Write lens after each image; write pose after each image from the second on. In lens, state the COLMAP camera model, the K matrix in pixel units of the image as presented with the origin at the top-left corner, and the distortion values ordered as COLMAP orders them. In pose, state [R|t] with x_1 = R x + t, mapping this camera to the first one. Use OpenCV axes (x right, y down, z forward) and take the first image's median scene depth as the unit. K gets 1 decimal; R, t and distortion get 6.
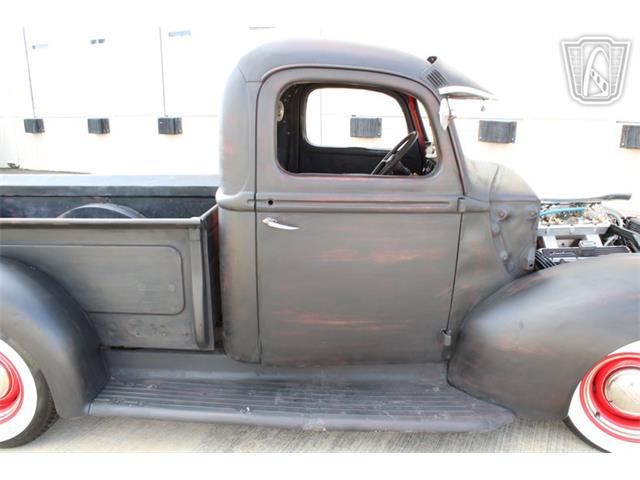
lens RADIAL K [[583.4, 0, 322.4], [0, 583.4, 252.6], [0, 0, 1]] dist [-0.074061, 0.013447]
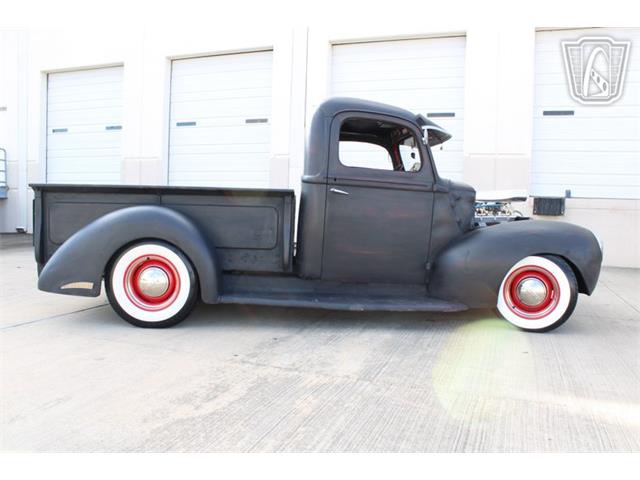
lens RADIAL K [[593.8, 0, 320.0], [0, 593.8, 240.0], [0, 0, 1]] dist [-0.090215, 0.017649]
pose [[0.994745, 0.030247, 0.097809, -0.283618], [-0.008400, 0.976254, -0.216465, 0.459991], [-0.102034, 0.214506, 0.971379, -0.713907]]
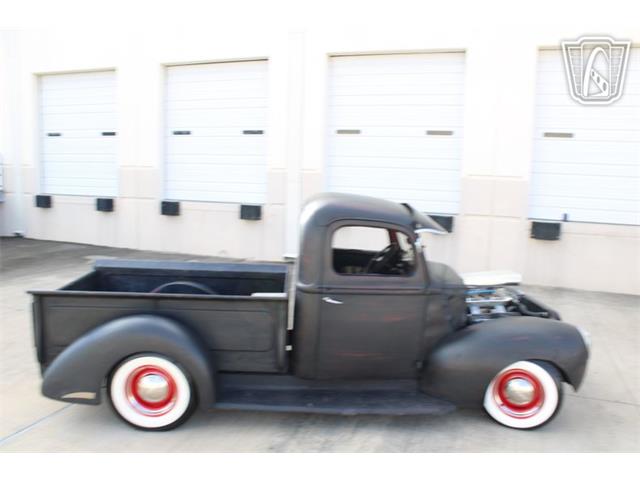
lens RADIAL K [[593.8, 0, 320.0], [0, 593.8, 240.0], [0, 0, 1]] dist [-0.090215, 0.017649]
pose [[0.994915, 0.018341, 0.099030, -0.277123], [-0.005583, 0.991811, -0.127591, 0.001563], [-0.100559, 0.126389, 0.986871, -0.816219]]
